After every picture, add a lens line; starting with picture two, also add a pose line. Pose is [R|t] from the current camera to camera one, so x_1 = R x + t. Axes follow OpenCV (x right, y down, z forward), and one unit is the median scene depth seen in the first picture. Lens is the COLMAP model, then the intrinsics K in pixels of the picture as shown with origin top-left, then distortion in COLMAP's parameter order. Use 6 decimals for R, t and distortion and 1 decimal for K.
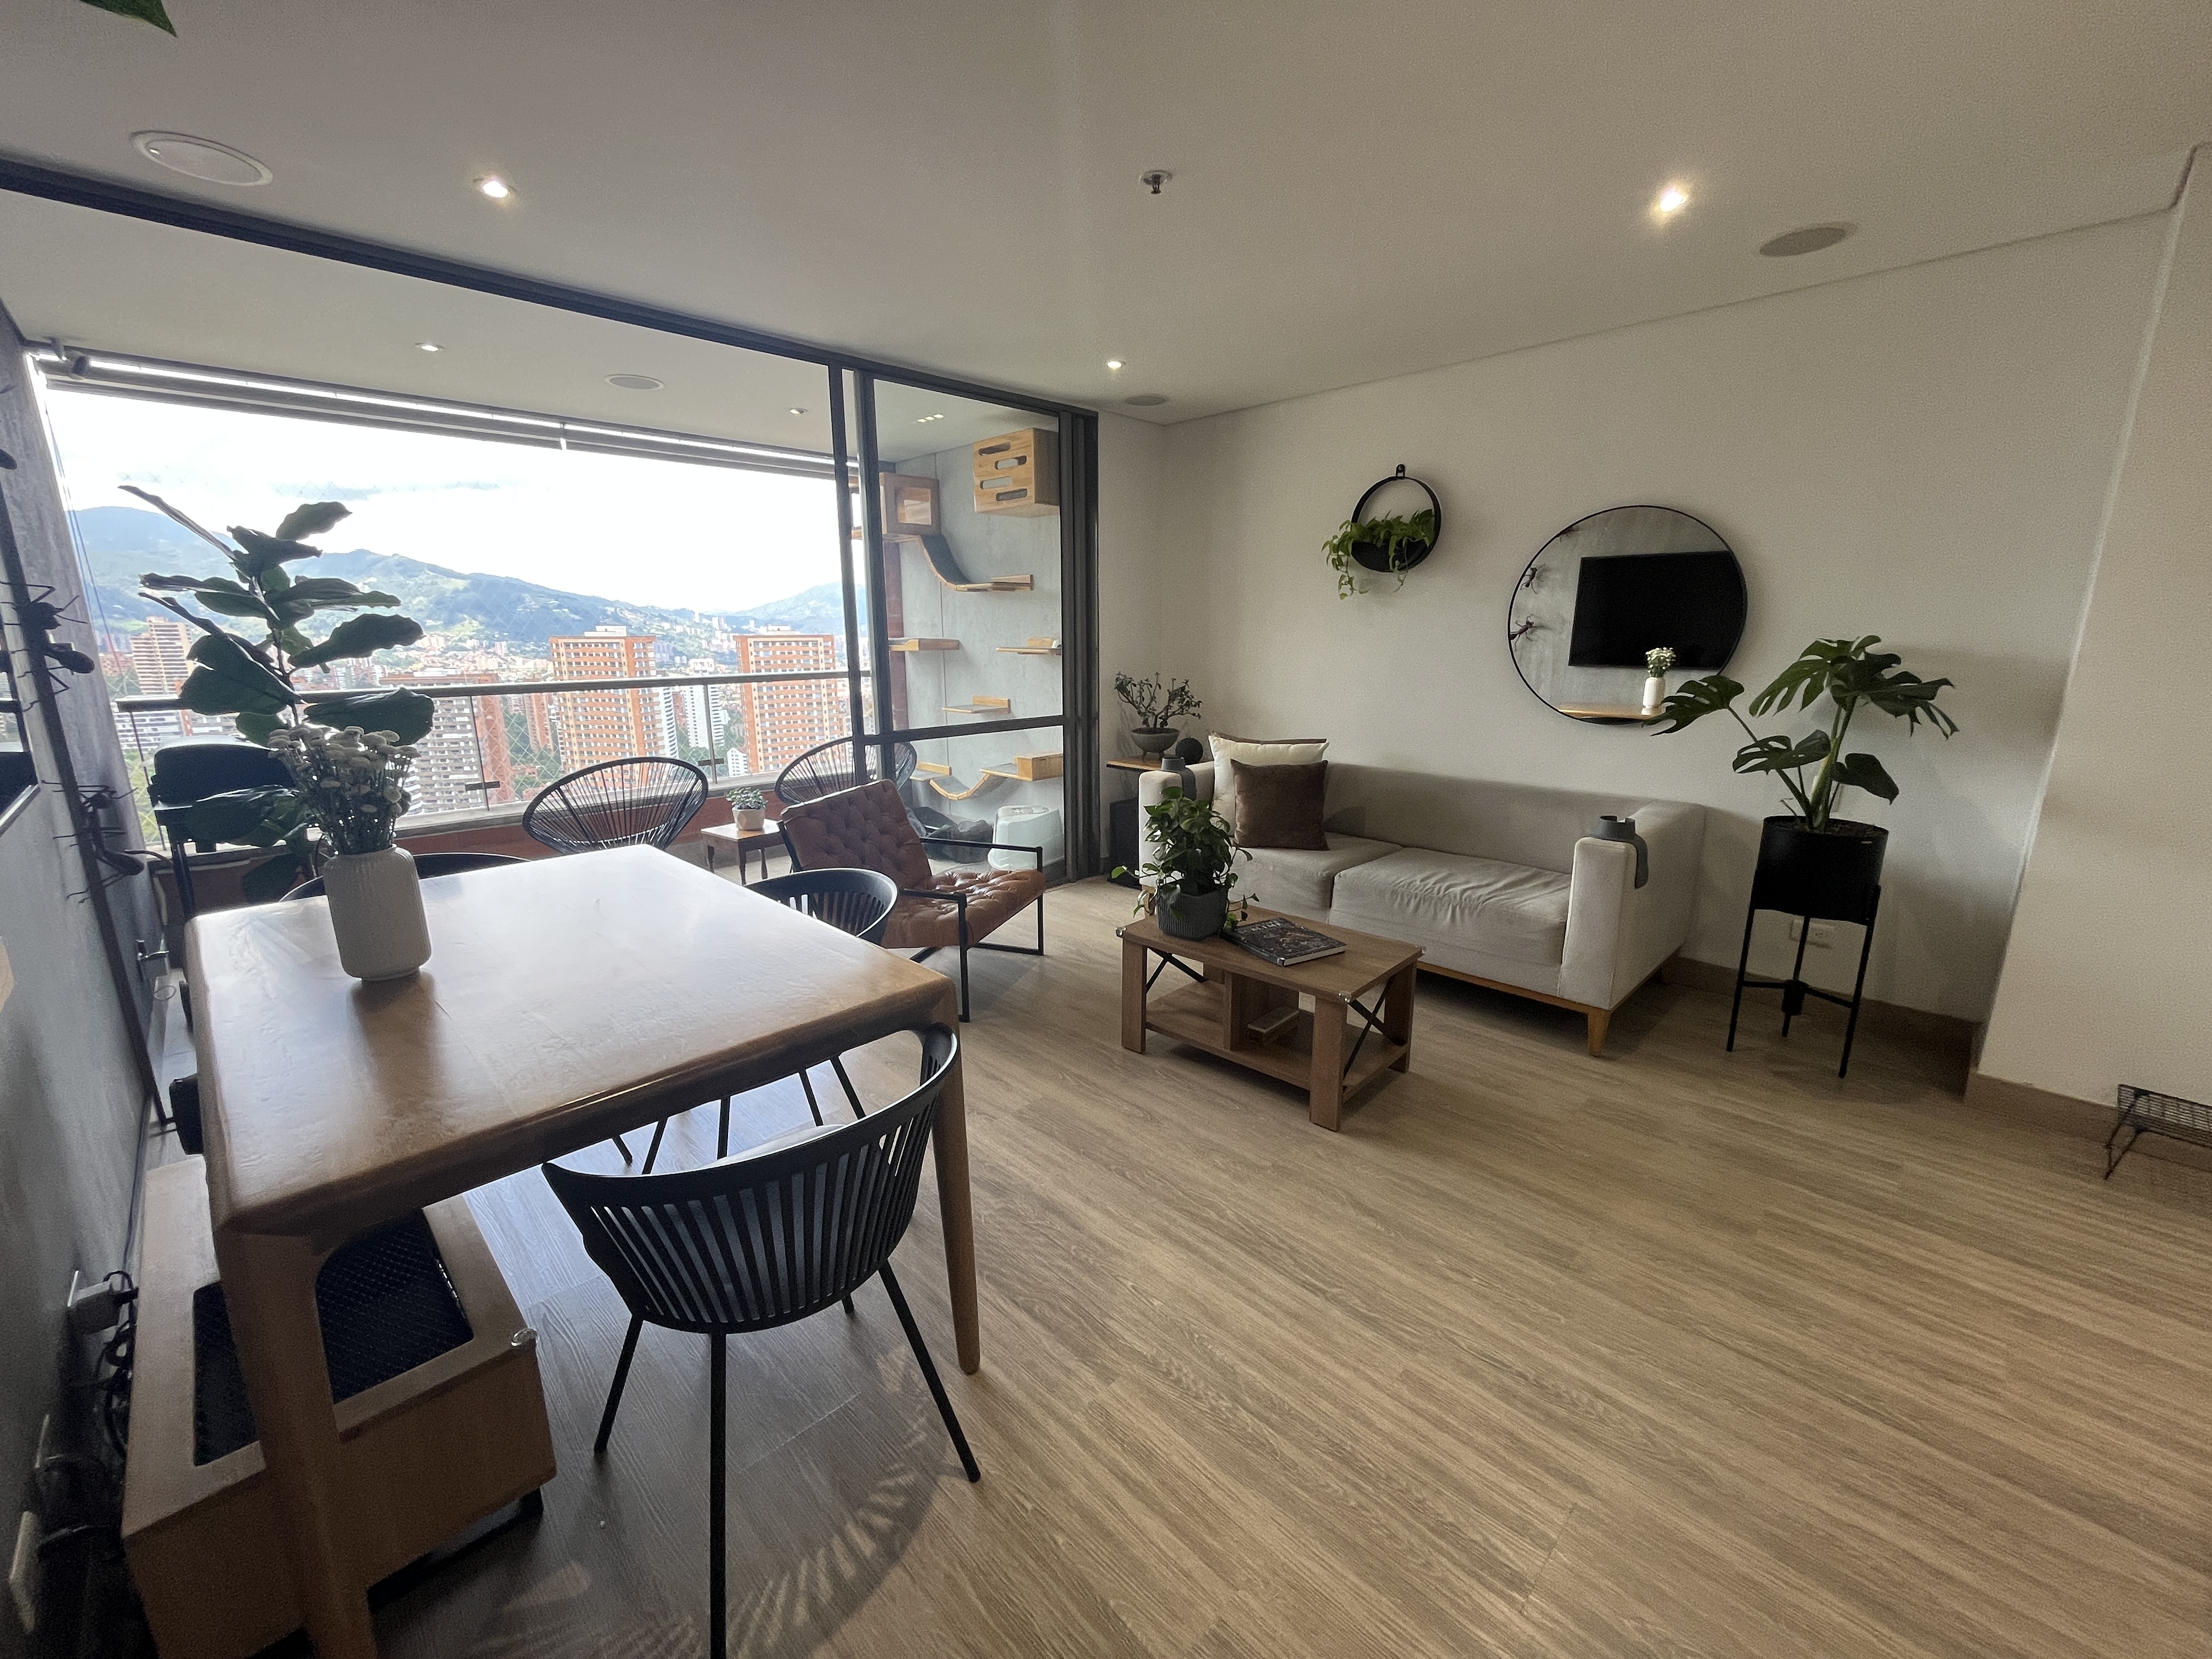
lens RADIAL K [[885.2, 0, 1093.7], [0, 885.2, 824.8], [0, 0, 1]] dist [-0.003180, -0.000155]
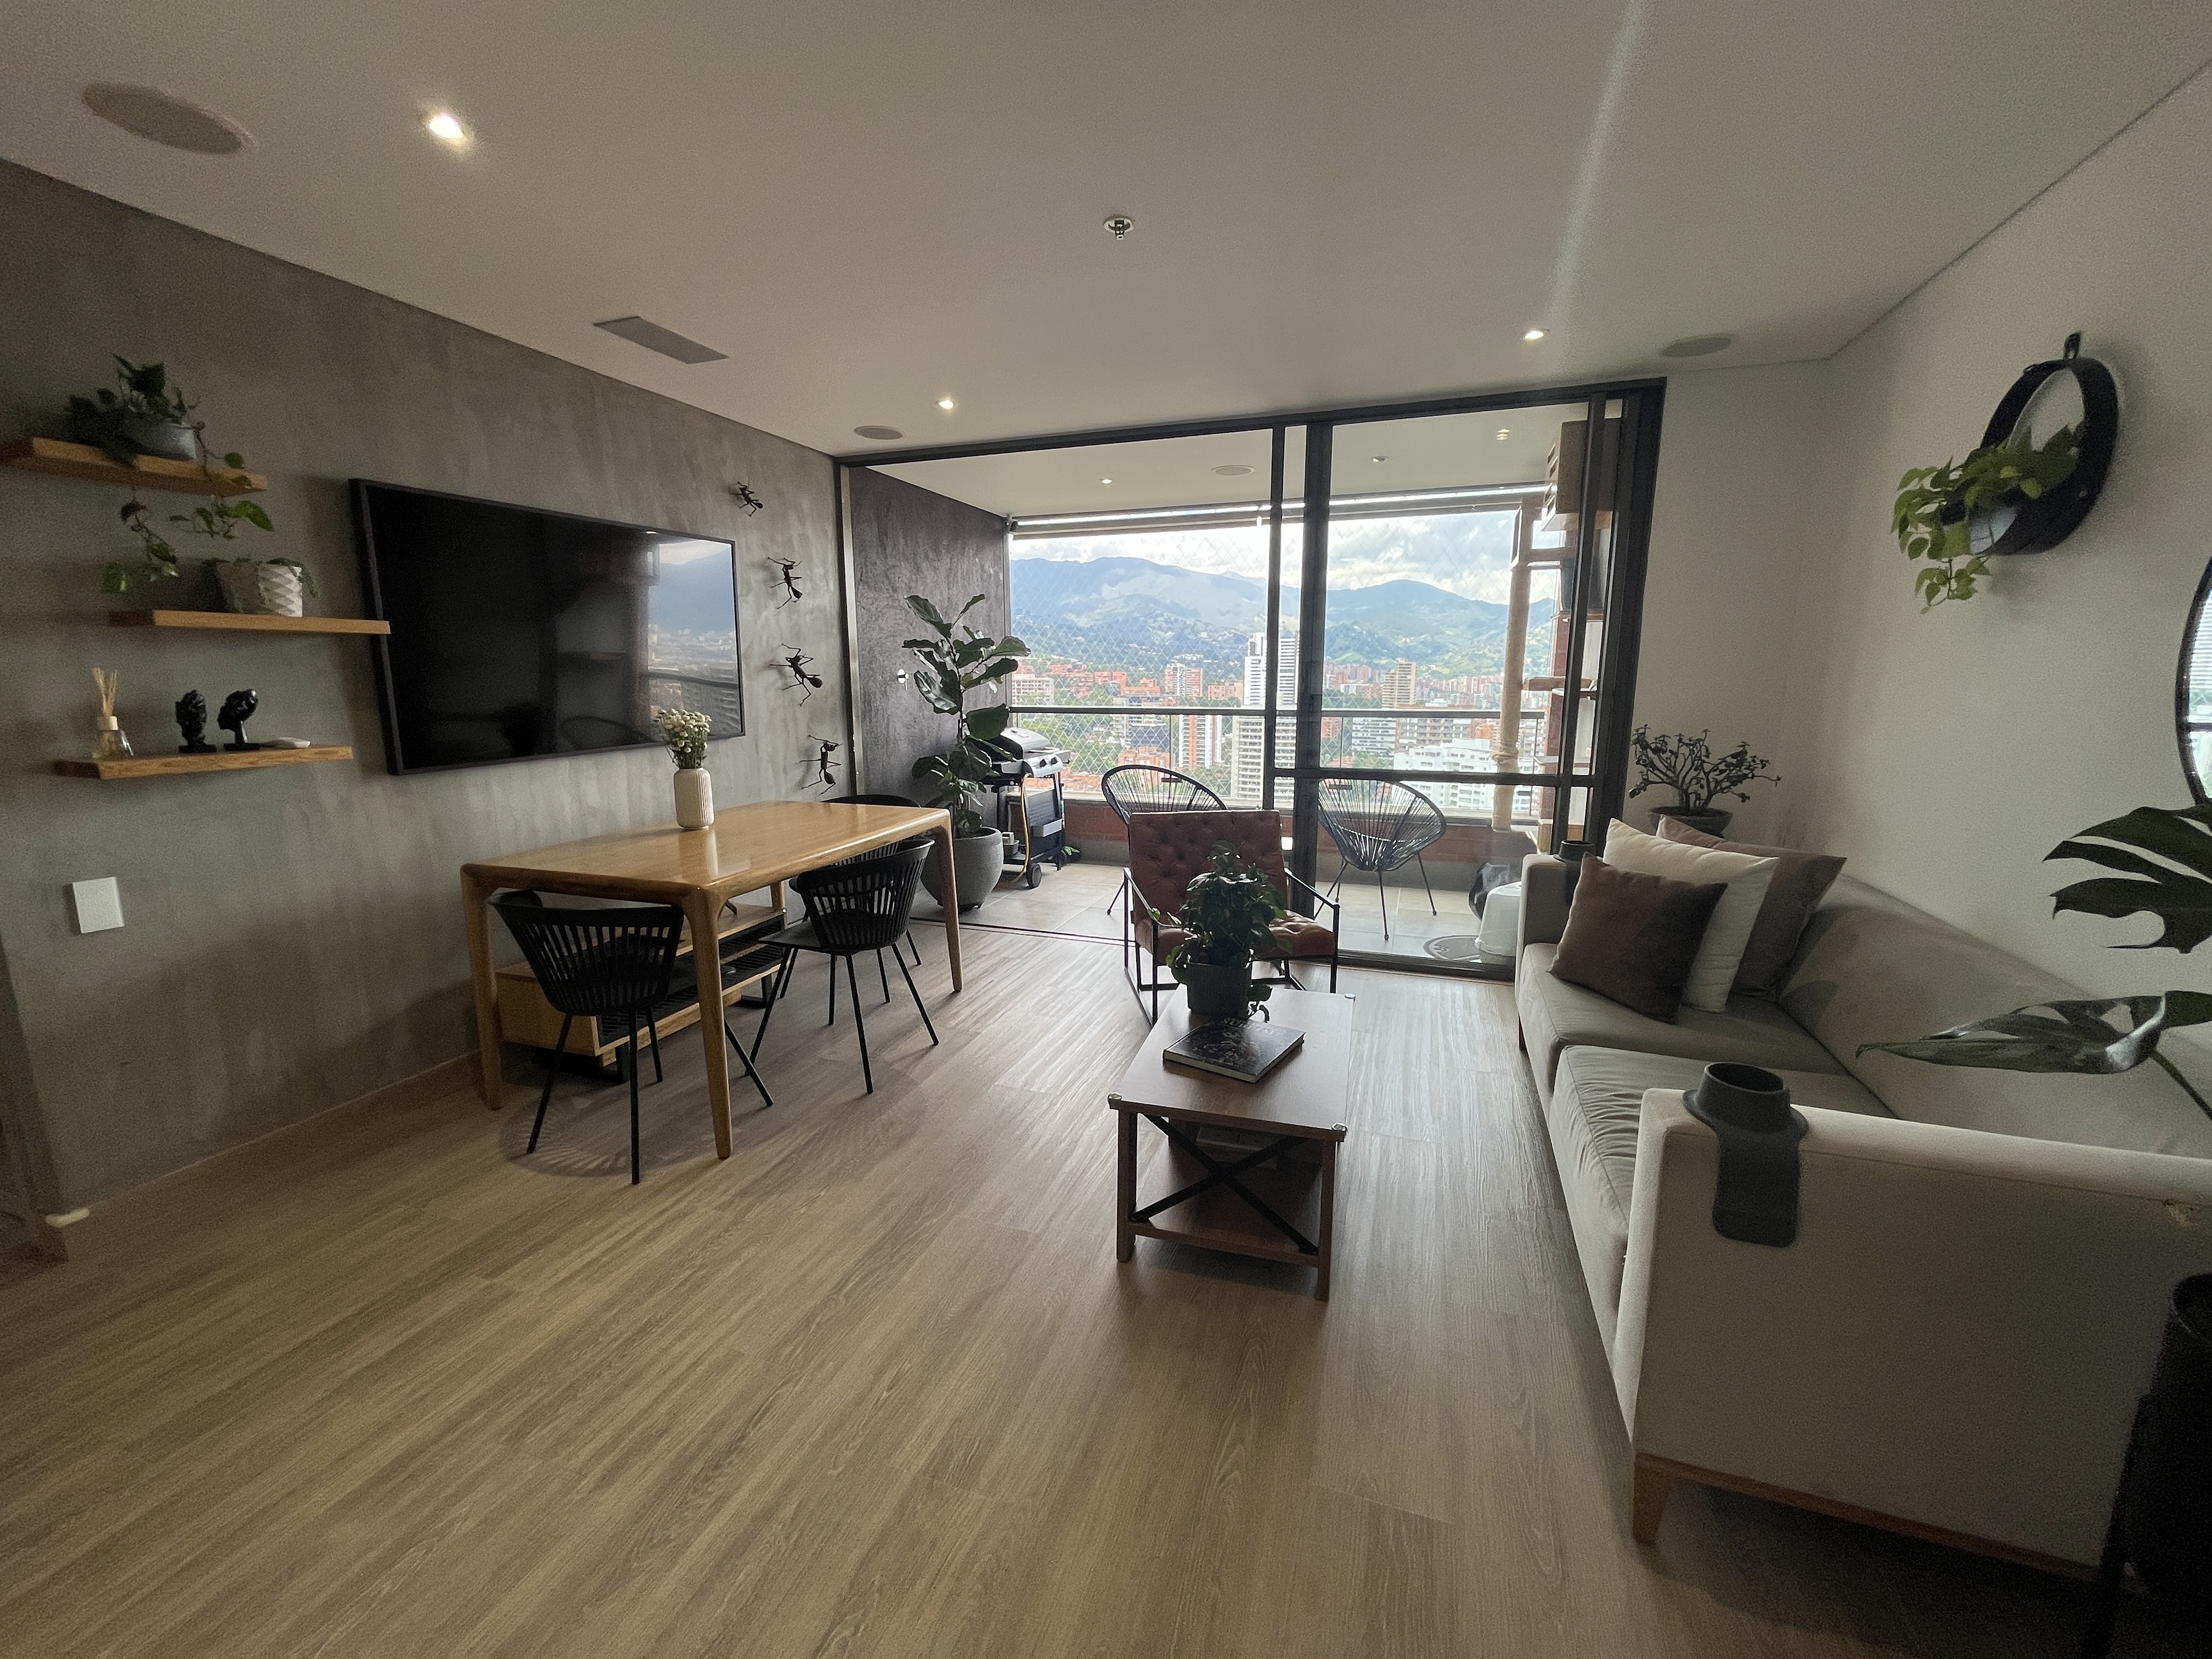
lens RADIAL K [[885.2, 0, 1106.2], [0, 885.2, 825.6], [0, 0, 1]] dist [-0.003180, -0.000155]
pose [[0.439105, 0.157400, -0.884541, 0.687790], [-0.192370, 0.978172, 0.078564, -0.088103], [0.877599, 0.135661, 0.459799, 0.398809]]
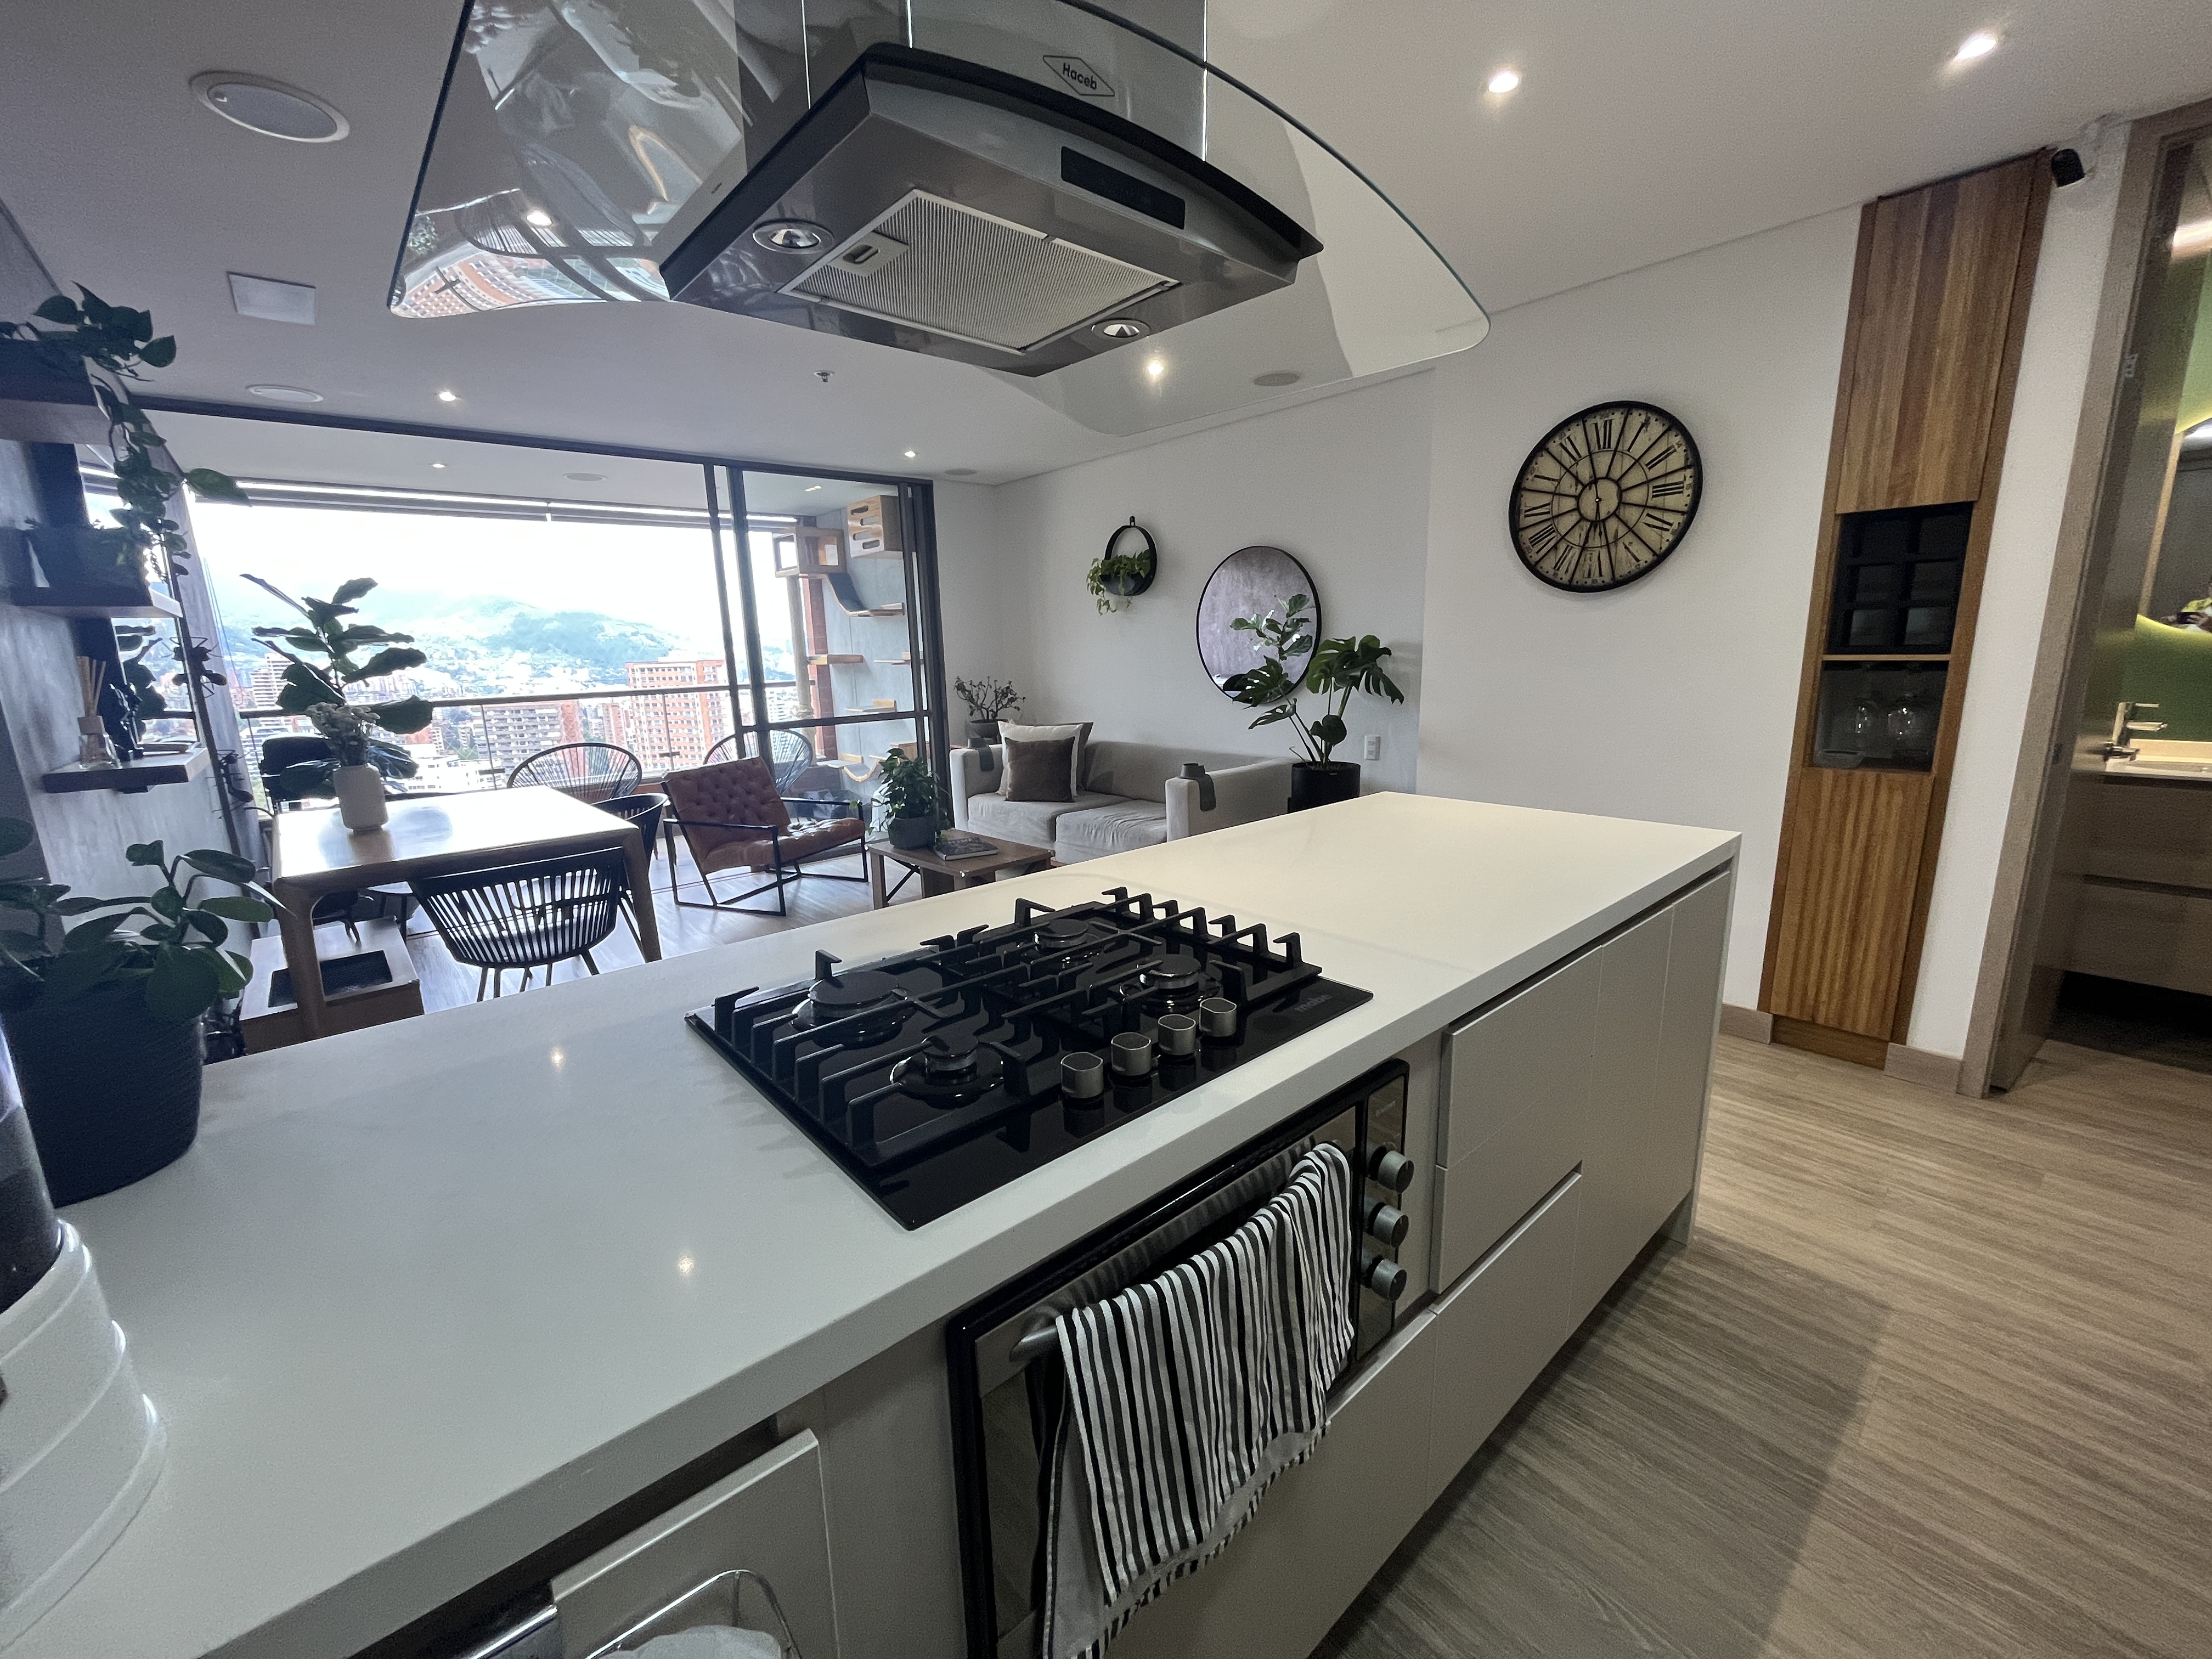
lens RADIAL K [[885.2, 0, 1094.9], [0, 885.2, 825.1], [0, 0, 1]] dist [-0.003180, -0.000155]
pose [[0.997739, -0.012941, -0.065949, 0.437479], [0.012023, 0.999825, -0.014301, 0.093940], [0.066123, 0.013475, 0.997720, -0.395257]]
